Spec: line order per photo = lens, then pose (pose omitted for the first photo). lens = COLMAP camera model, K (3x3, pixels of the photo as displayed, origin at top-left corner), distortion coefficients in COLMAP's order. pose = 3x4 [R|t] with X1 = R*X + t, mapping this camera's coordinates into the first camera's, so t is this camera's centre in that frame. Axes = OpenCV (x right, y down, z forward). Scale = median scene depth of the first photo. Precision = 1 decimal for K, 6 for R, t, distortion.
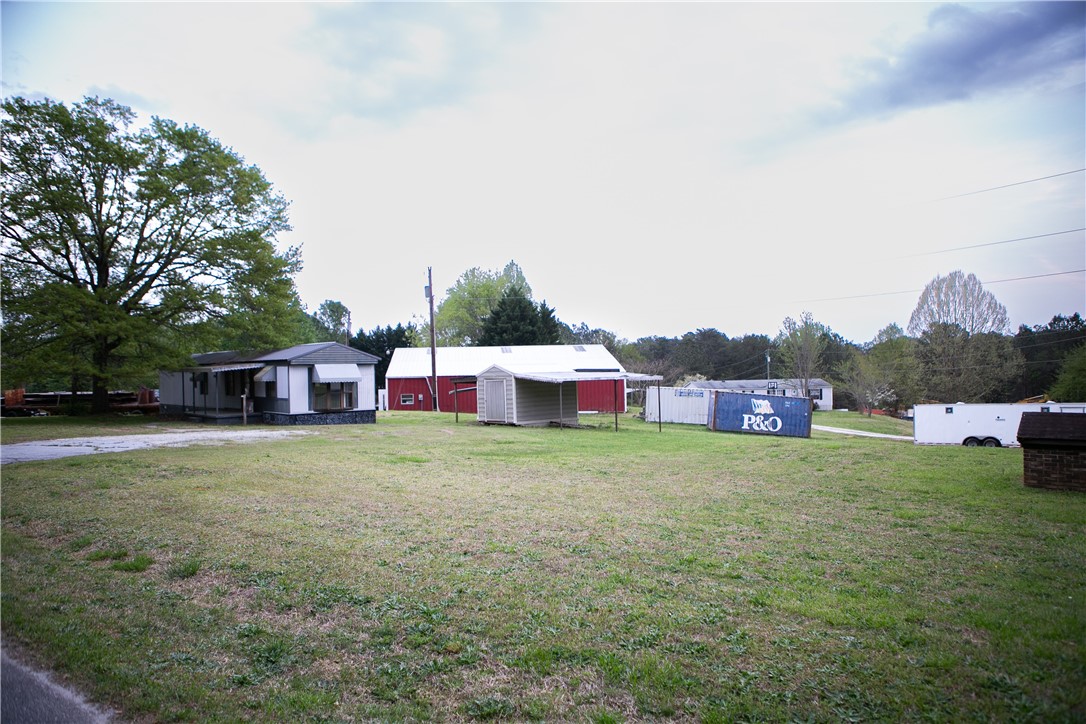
lens RADIAL K [[765.3, 0, 543.0], [0, 765.3, 362.0], [0, 0, 1]] dist [-0.045416, 0.004231]
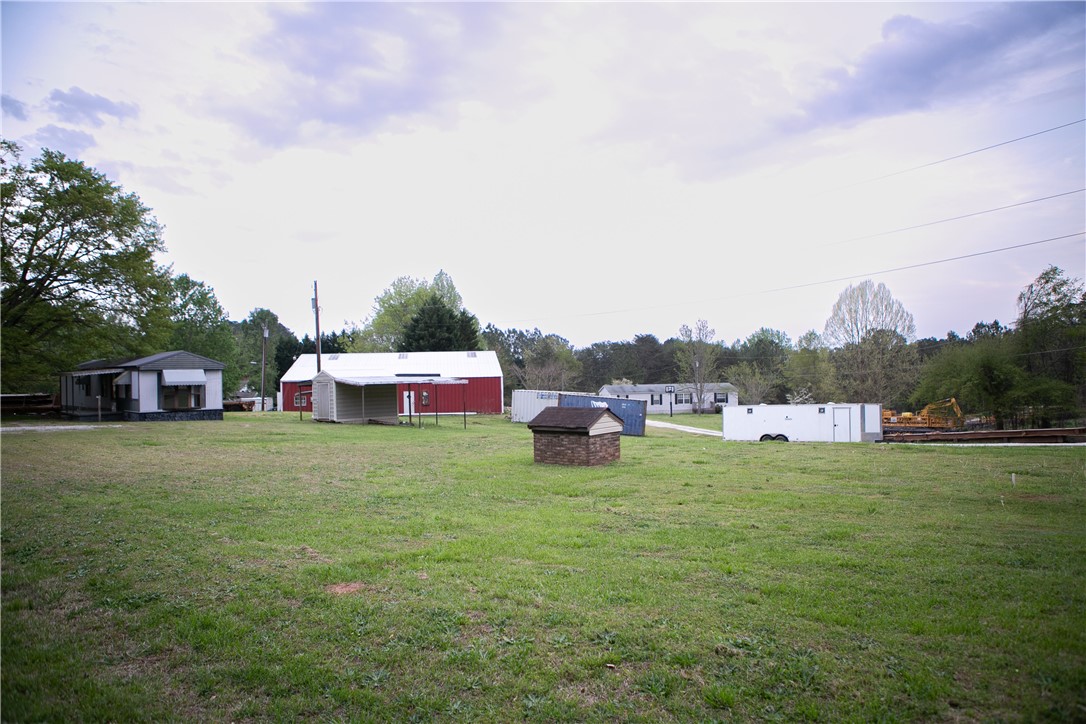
lens RADIAL K [[766.3, 0, 542.0], [0, 766.3, 380.8], [0, 0, 1]] dist [-0.040738, 0.000649]
pose [[0.999799, 0.000554, 0.020048, 0.126464], [-0.000933, 0.999821, 0.018918, -0.001400], [-0.020034, -0.018933, 0.999620, -0.085734]]
